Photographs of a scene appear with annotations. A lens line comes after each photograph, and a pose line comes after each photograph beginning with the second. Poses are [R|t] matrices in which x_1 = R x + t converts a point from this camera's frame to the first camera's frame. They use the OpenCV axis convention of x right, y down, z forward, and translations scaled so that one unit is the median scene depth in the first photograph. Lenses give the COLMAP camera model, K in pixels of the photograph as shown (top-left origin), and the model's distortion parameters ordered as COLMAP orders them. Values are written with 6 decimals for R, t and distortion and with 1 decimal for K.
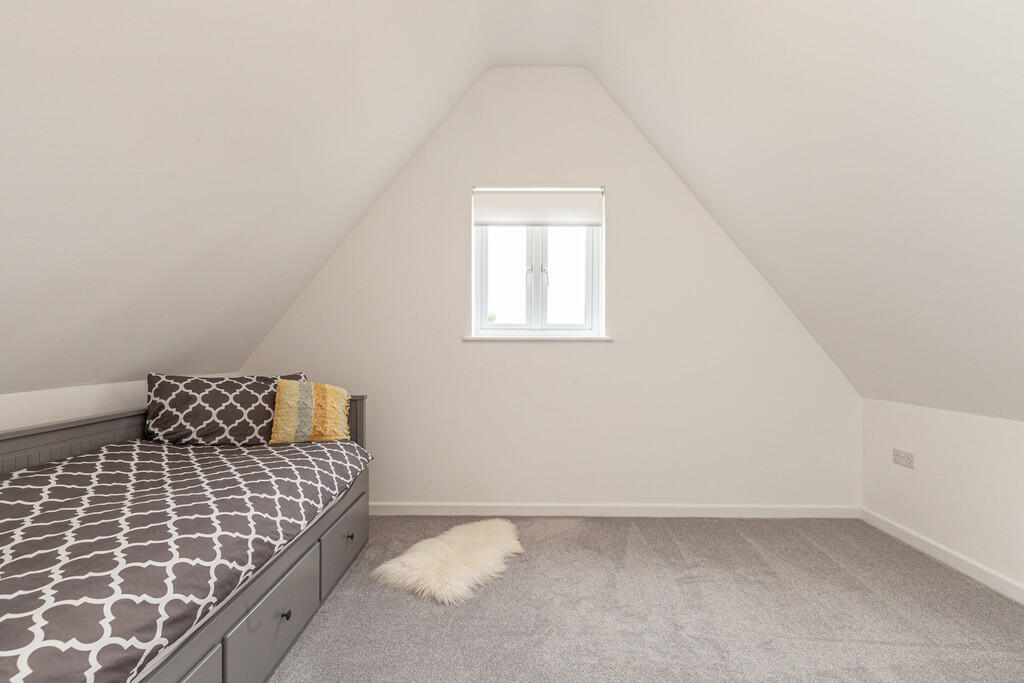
lens RADIAL K [[469.7, 0, 515.1], [0, 469.7, 344.4], [0, 0, 1]] dist [0.007193, -0.001599]
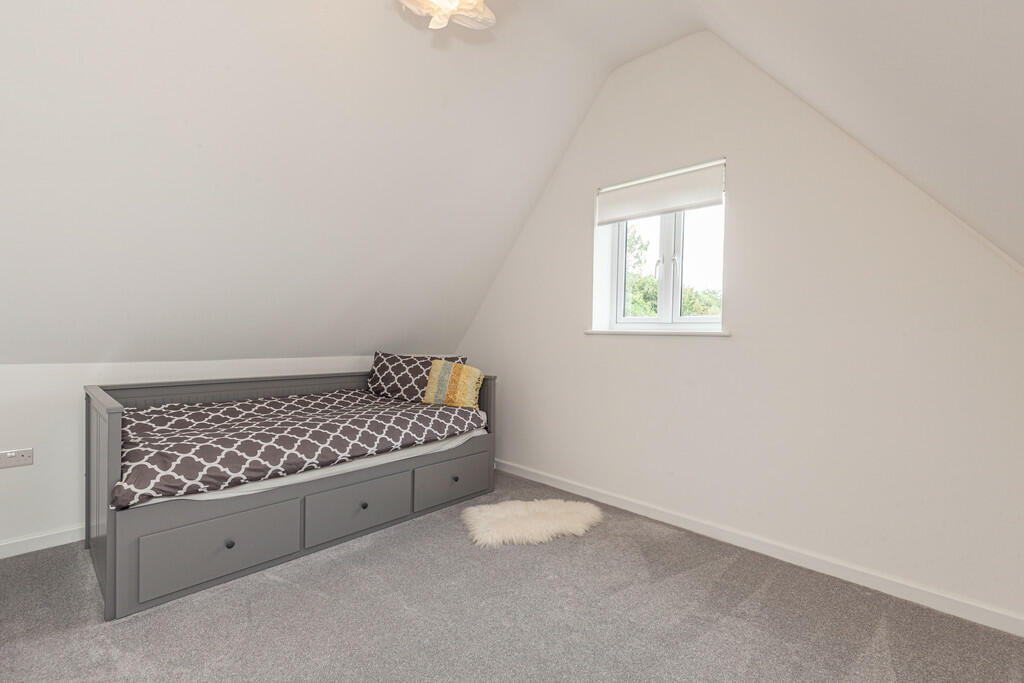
lens RADIAL K [[469.7, 0, 517.8], [0, 469.7, 333.3], [0, 0, 1]] dist [0.007193, -0.001599]
pose [[0.713080, 0.011526, -0.700988, 0.648989], [-0.014775, 0.999890, 0.001410, -0.010220], [0.700927, 0.009352, 0.713171, 0.148550]]
